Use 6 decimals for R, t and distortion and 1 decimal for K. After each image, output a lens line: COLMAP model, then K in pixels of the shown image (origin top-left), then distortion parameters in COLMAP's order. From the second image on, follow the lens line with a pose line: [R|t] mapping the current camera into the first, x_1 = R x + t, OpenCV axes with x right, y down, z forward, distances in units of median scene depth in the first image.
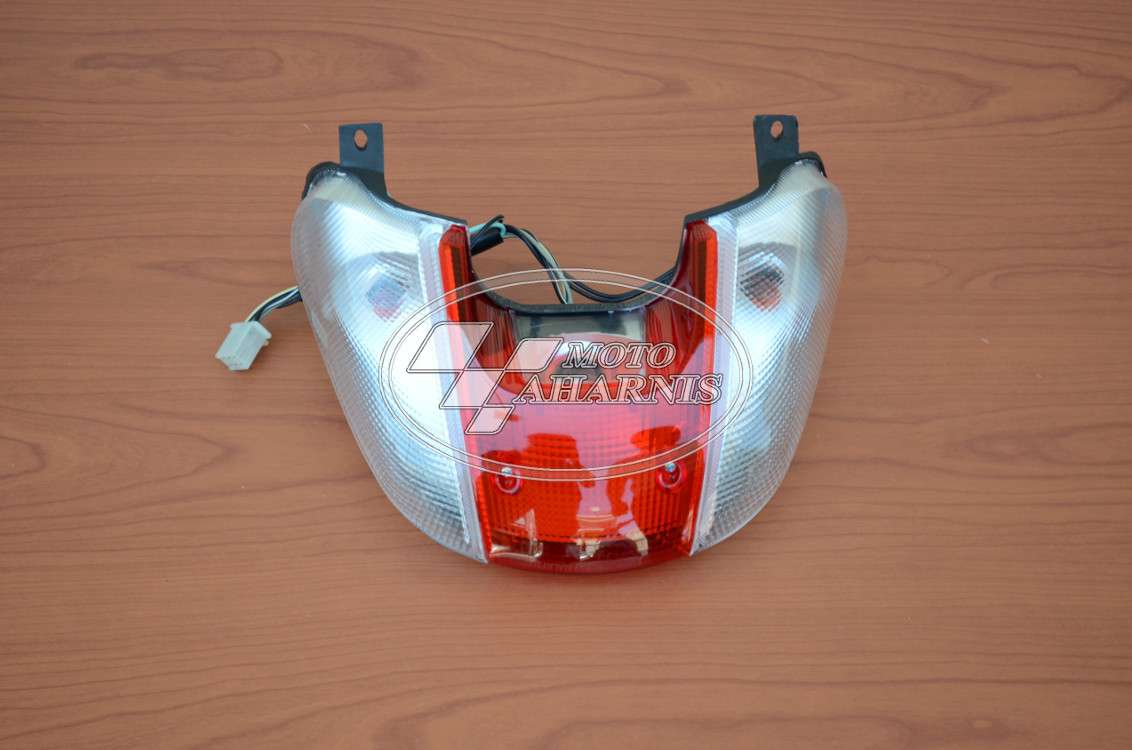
lens RADIAL K [[2539.3, 0, 566.0], [0, 2539.3, 375.0], [0, 0, 1]] dist [0.067648, 0.166935]
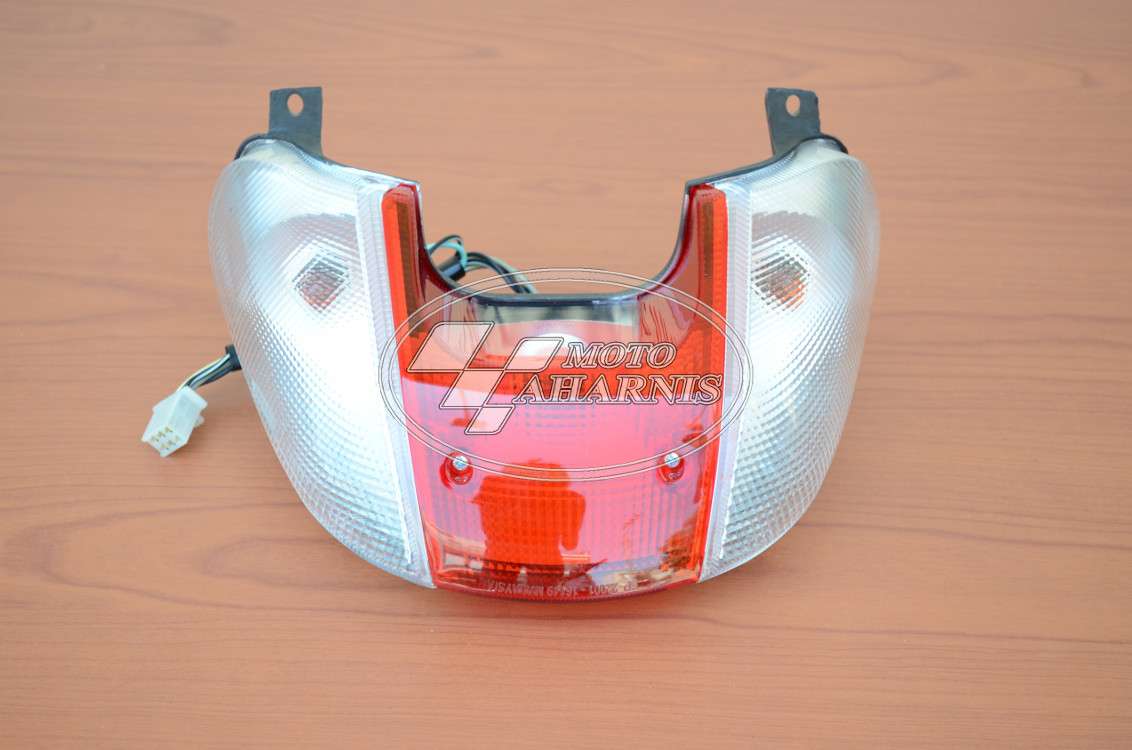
lens RADIAL K [[2012.5, 0, 566.0], [0, 2012.5, 375.0], [0, 0, 1]] dist [-0.011877, -0.019585]
pose [[0.999970, 0.006067, 0.004742, 0.005308], [-0.005113, 0.983625, -0.180154, 0.112252], [-0.005757, 0.180125, 0.983627, 0.365773]]
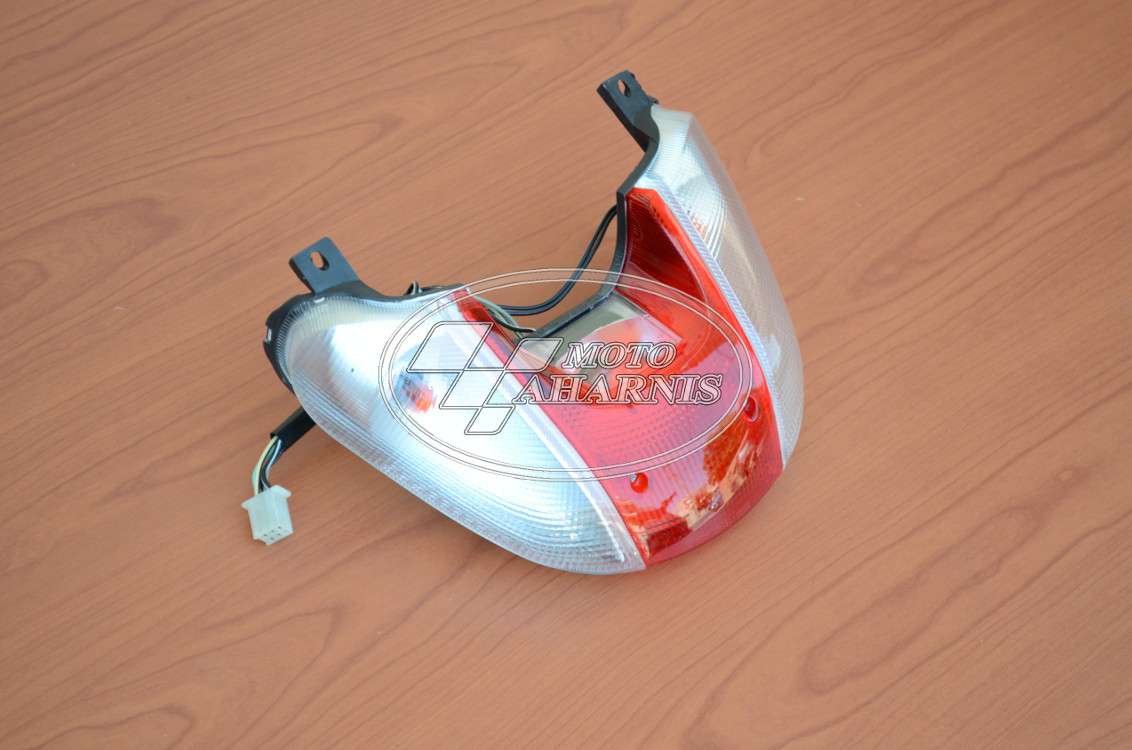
lens RADIAL K [[2539.3, 0, 566.0], [0, 2539.3, 375.0], [0, 0, 1]] dist [0.067648, 0.166935]
pose [[0.768221, -0.445636, 0.459615, -0.475363], [0.450897, 0.886296, 0.105692, -0.113770], [-0.454455, 0.126044, 0.881807, 0.099532]]
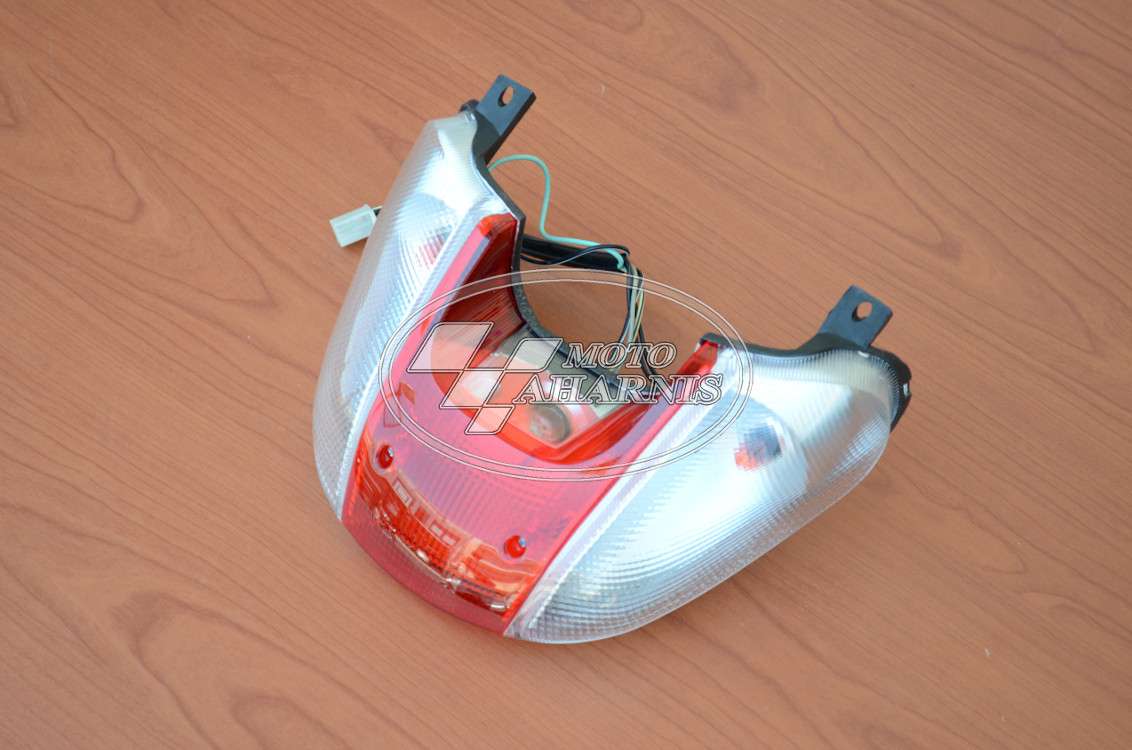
lens RADIAL K [[2539.3, 0, 566.0], [0, 2539.3, 375.0], [0, 0, 1]] dist [0.067648, 0.166935]
pose [[0.739205, 0.523742, -0.423403, 0.402265], [-0.521649, 0.842899, 0.131922, -0.142308], [0.425979, 0.123351, 0.896285, 0.150809]]
